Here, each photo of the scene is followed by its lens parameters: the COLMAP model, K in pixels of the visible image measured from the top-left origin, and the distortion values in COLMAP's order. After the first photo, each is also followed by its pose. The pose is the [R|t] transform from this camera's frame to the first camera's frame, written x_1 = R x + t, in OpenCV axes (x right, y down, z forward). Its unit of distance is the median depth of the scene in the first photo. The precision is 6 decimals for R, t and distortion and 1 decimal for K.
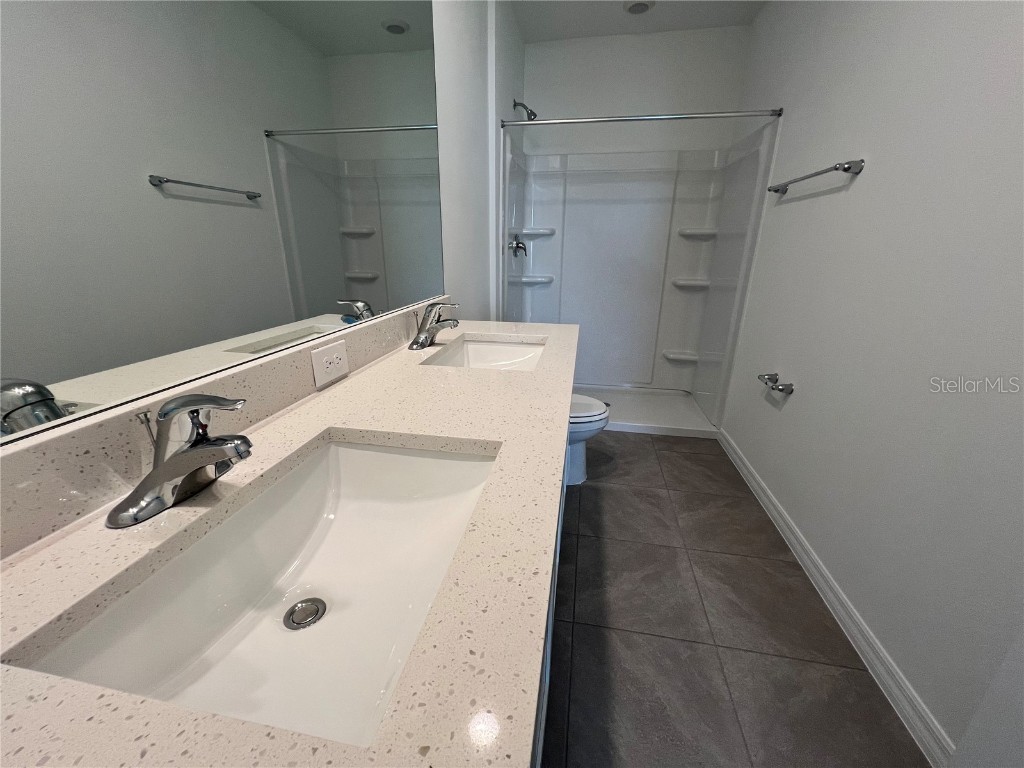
lens RADIAL K [[409.2, 0, 487.8], [0, 409.2, 379.2], [0, 0, 1]] dist [-0.004146, 0.000987]
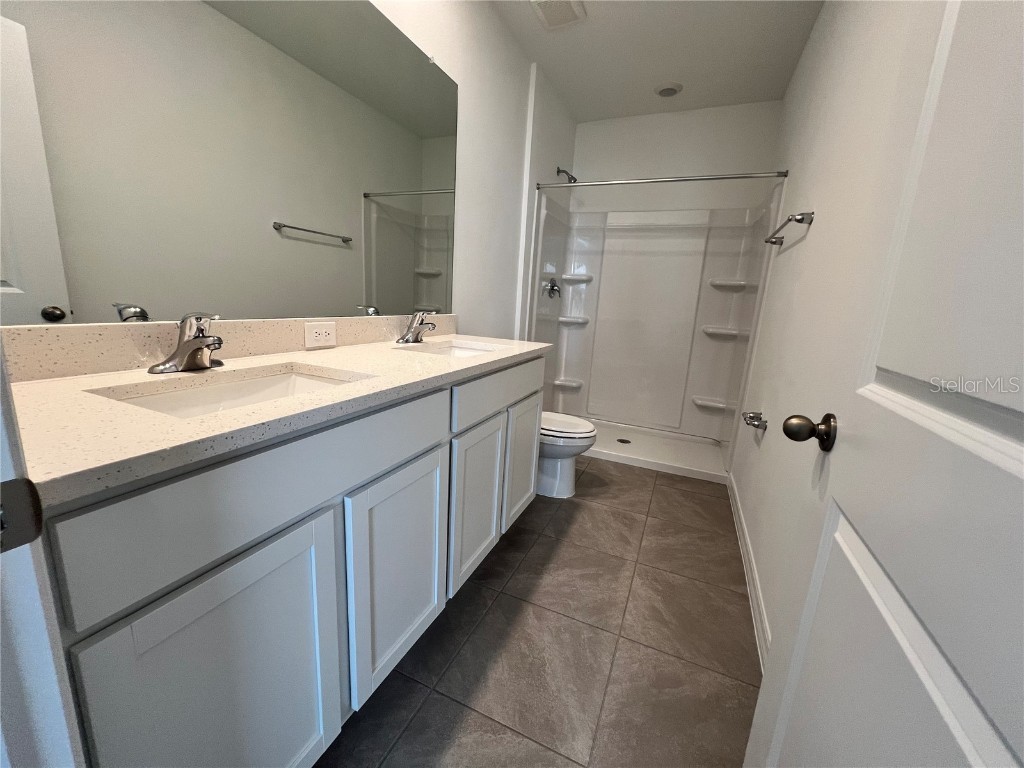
lens RADIAL K [[409.2, 0, 491.8], [0, 409.2, 379.0], [0, 0, 1]] dist [-0.004146, 0.000987]
pose [[0.969869, 0.097322, -0.223343, 0.217397], [-0.124925, 0.985715, -0.112963, 0.080831], [0.209158, 0.137460, 0.968172, -0.106880]]
